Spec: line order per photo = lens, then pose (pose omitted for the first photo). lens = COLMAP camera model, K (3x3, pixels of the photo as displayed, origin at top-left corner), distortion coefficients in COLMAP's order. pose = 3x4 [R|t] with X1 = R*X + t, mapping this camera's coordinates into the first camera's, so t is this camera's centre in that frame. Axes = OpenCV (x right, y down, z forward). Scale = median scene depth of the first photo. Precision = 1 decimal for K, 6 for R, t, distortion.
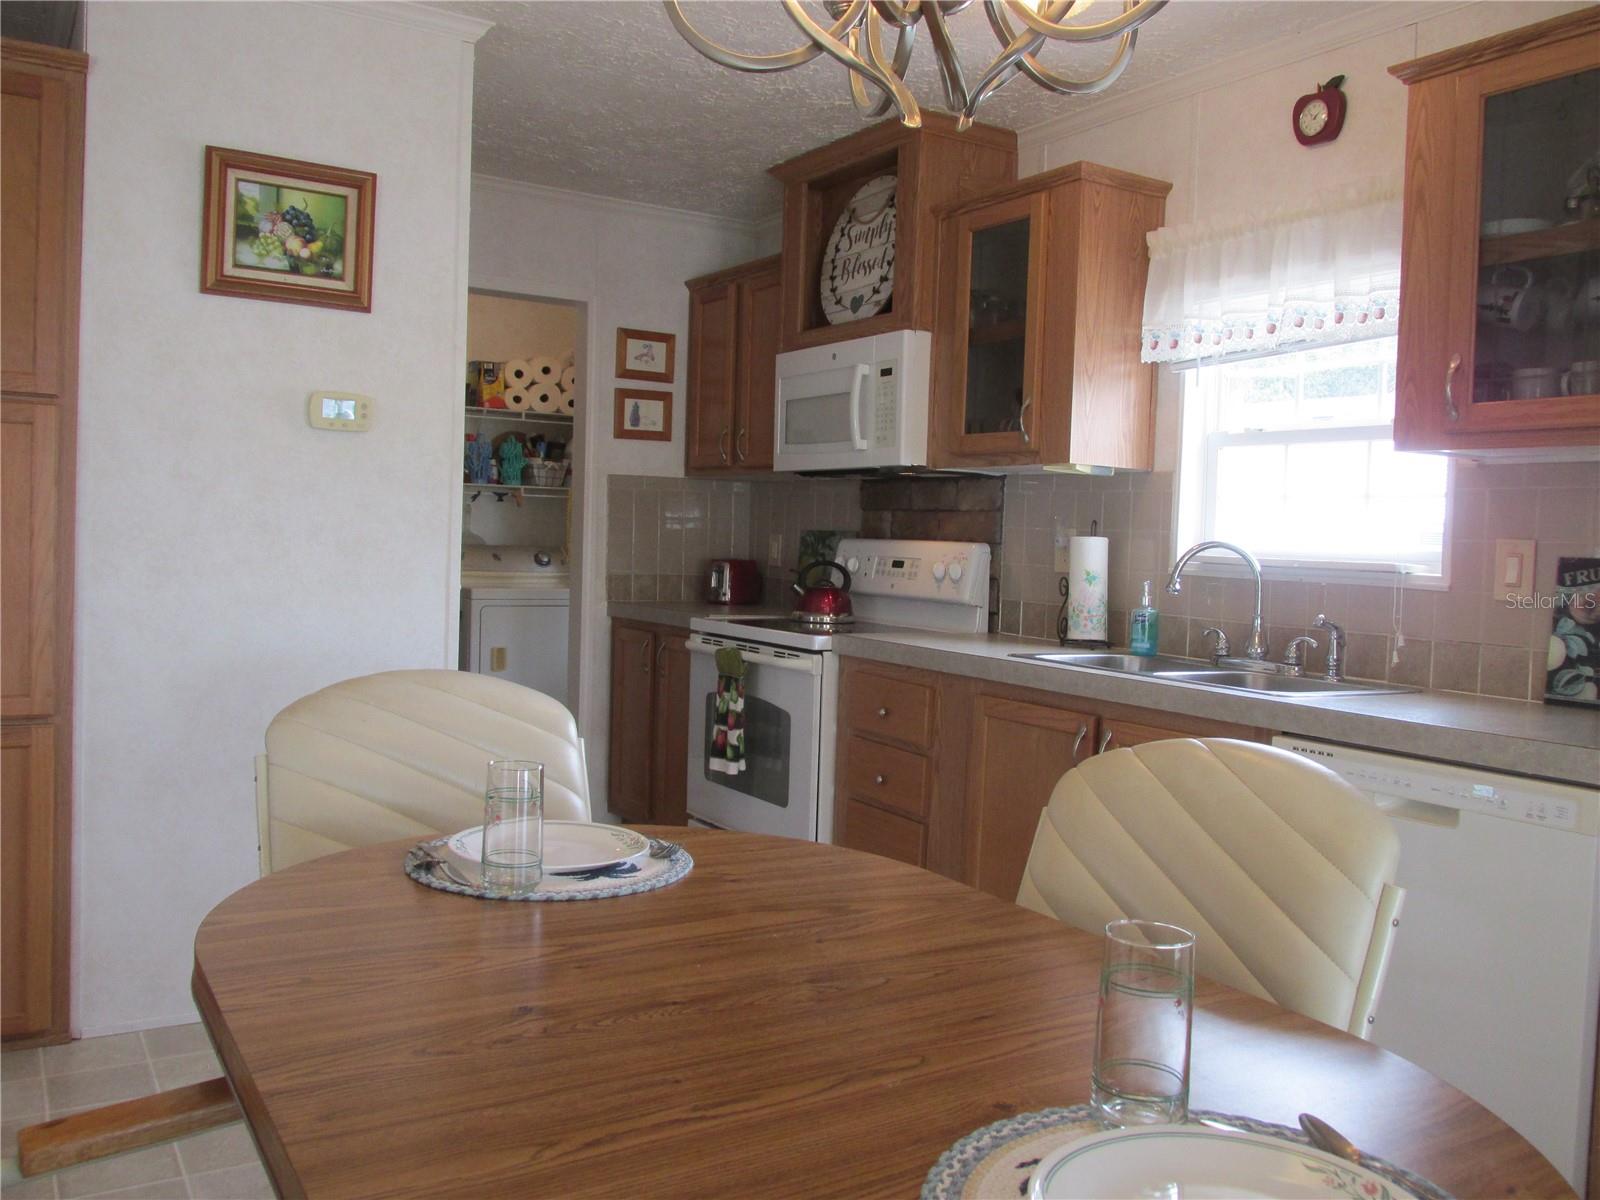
lens RADIAL K [[1339.1, 0, 804.8], [0, 1339.1, 584.2], [0, 0, 1]] dist [-0.016157, -0.010612]
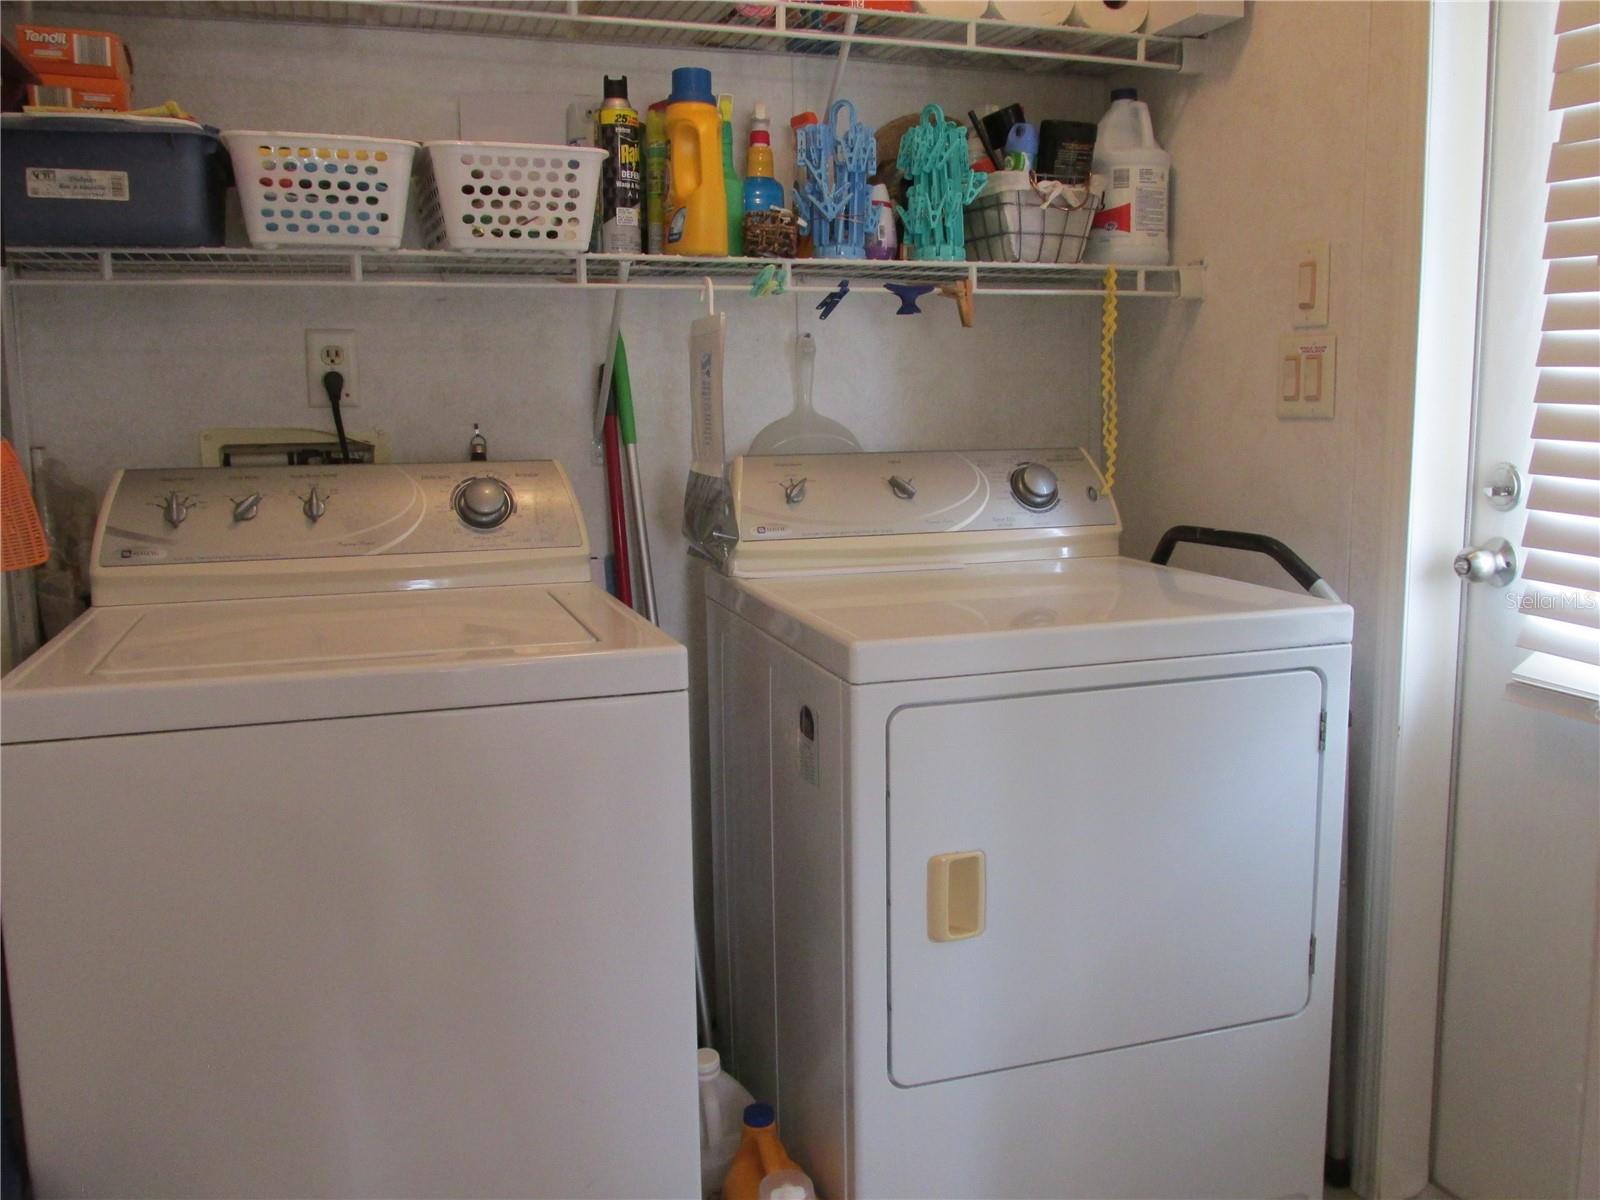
lens RADIAL K [[1339.1, 0, 804.8], [0, 1339.1, 584.2], [0, 0, 1]] dist [-0.016157, -0.010612]
pose [[0.973798, -0.012465, -0.227072, -0.285463], [0.036400, 0.994167, 0.101525, -0.049357], [0.224482, -0.107130, 0.968572, 1.076951]]
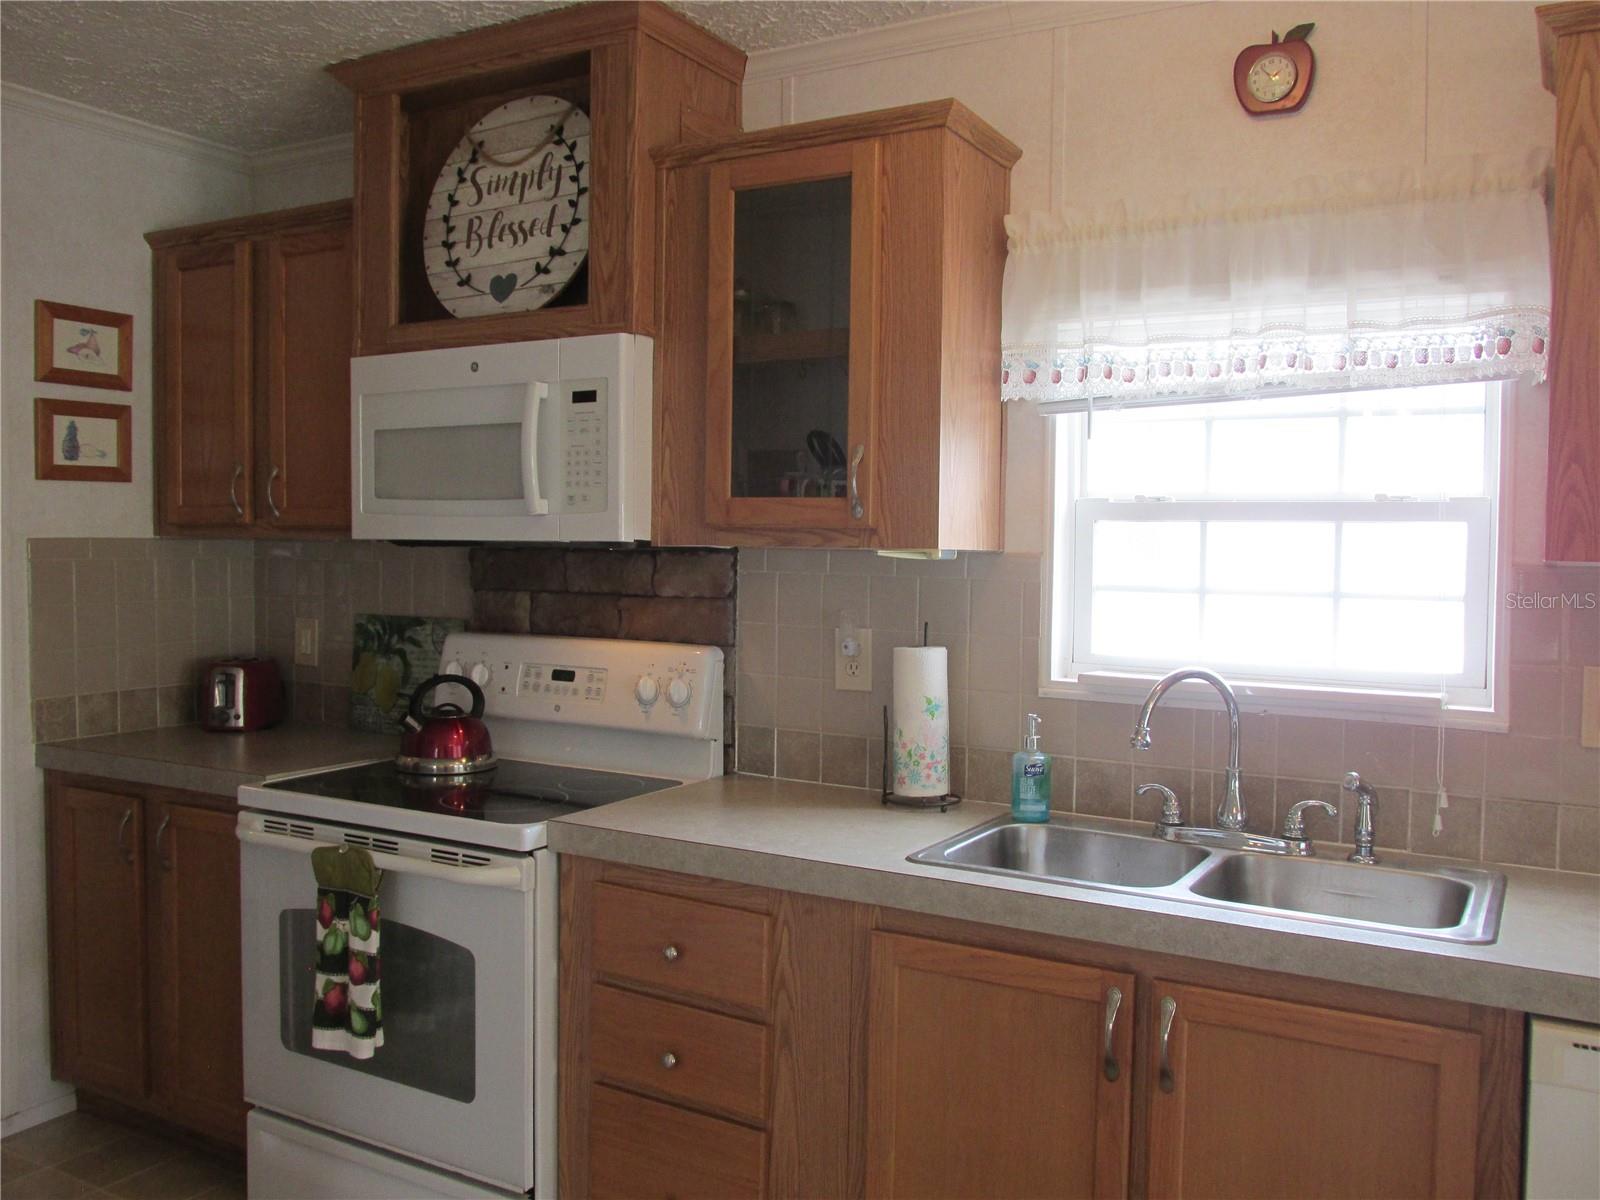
lens RADIAL K [[1333.8, 0, 800.1], [0, 1333.8, 594.6], [0, 0, 1]] dist [-0.034059, 0.002621]
pose [[0.882028, -0.042214, 0.469302, -0.151182], [0.035103, 0.999098, 0.023895, -0.073588], [-0.469888, -0.004602, 0.882714, 0.376790]]
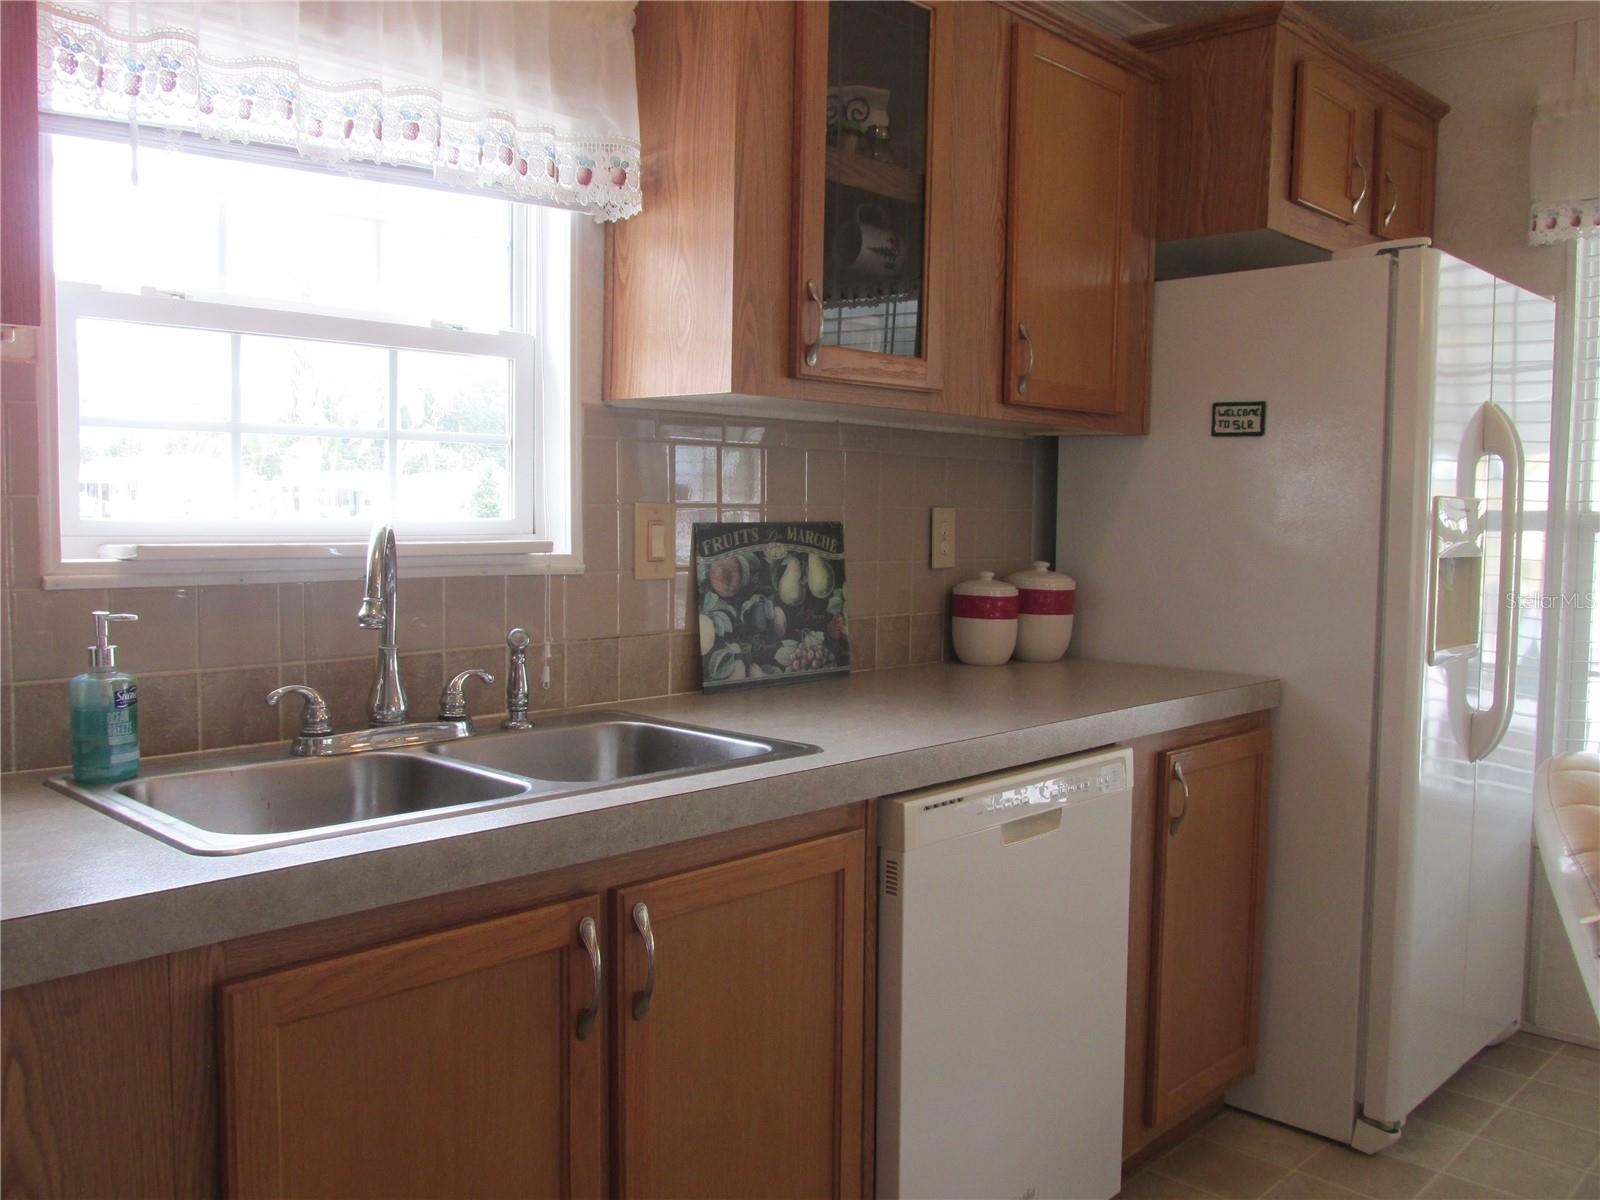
lens RADIAL K [[1333.8, 0, 800.1], [0, 1333.8, 594.6], [0, 0, 1]] dist [-0.034059, 0.002621]
pose [[-0.245861, -0.107772, 0.963295, -0.188102], [0.010015, 0.993464, 0.113704, -0.047254], [-0.969253, 0.037603, -0.243175, 0.754173]]
